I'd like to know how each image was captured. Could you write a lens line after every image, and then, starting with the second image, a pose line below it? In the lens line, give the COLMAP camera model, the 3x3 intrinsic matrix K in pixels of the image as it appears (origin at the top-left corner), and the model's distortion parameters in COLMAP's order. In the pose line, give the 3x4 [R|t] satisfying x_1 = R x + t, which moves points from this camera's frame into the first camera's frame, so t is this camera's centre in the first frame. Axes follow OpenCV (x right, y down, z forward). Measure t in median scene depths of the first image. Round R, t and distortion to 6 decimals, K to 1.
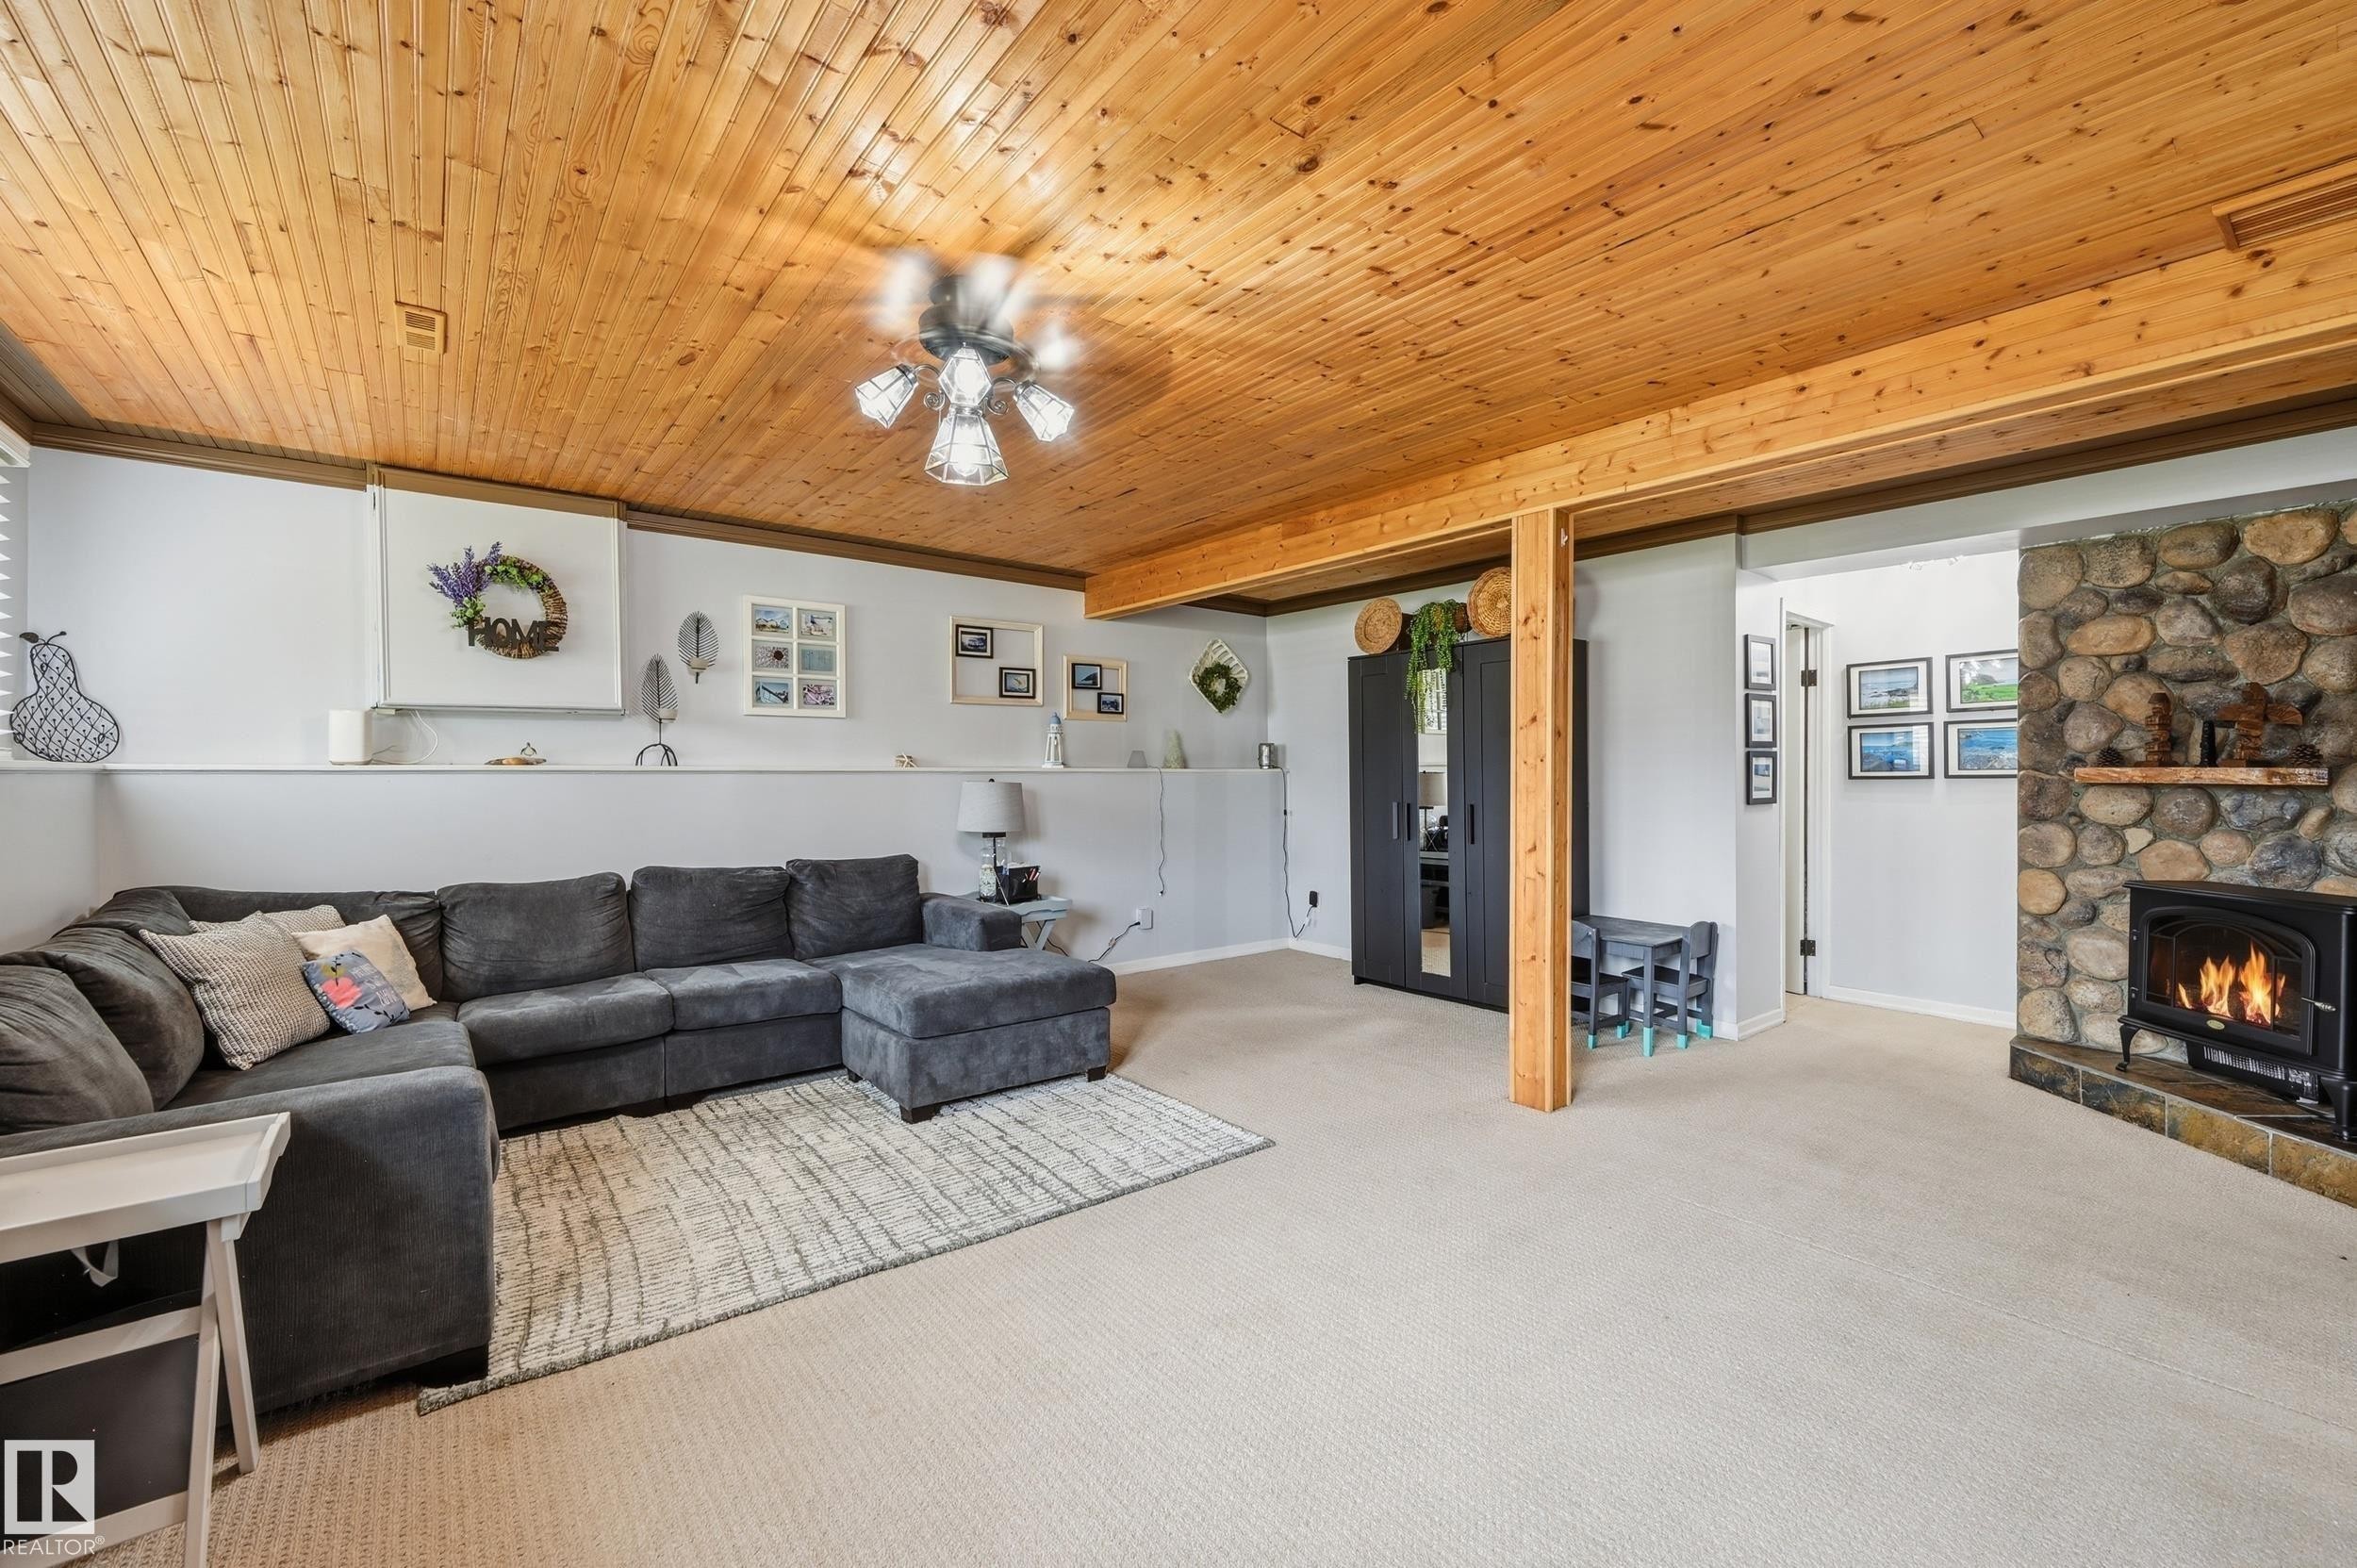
lens RADIAL K [[938.7, 0, 1178.5], [0, 938.7, 776.8], [0, 0, 1]] dist [0.000965, -0.000354]
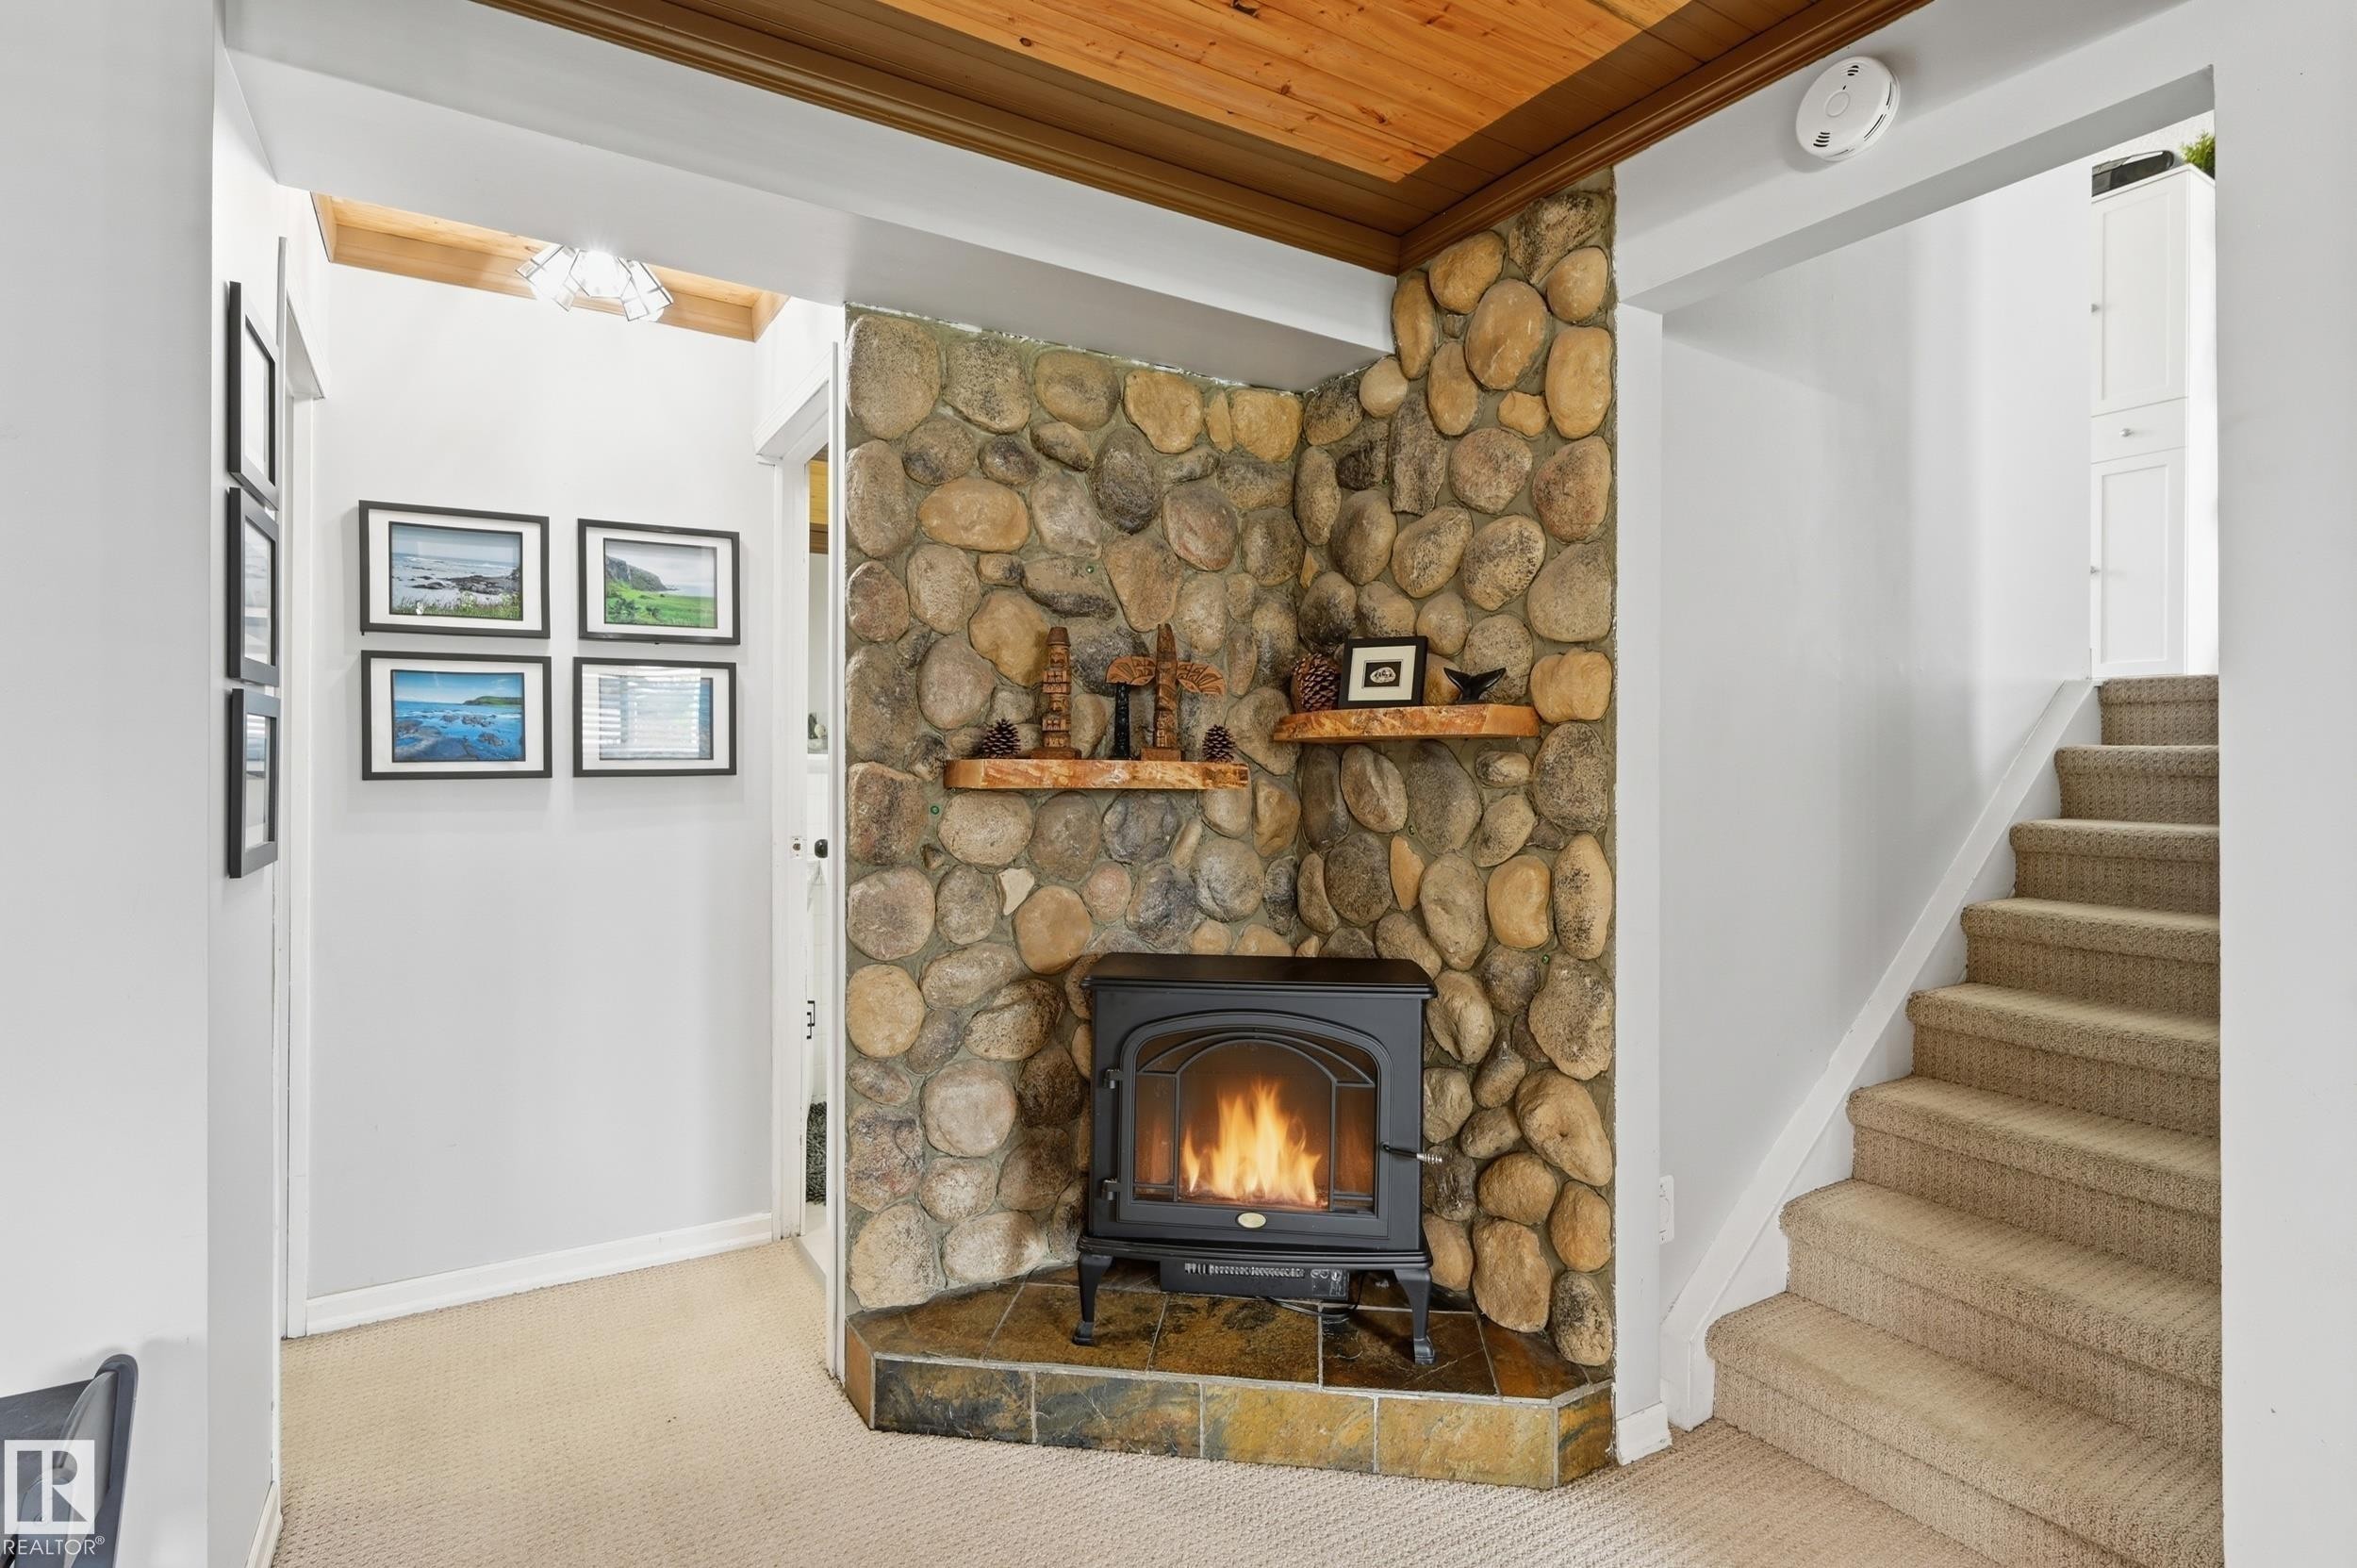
lens RADIAL K [[1151.7, 0, 1179.6], [0, 1151.7, 760.5], [0, 0, 1]] dist [0.006096, 0.000450]
pose [[0.112800, 0.007161, 0.993592, 0.349190], [-0.002400, 0.999973, -0.006935, -0.004424], [-0.993615, -0.001602, 0.112814, 0.814483]]
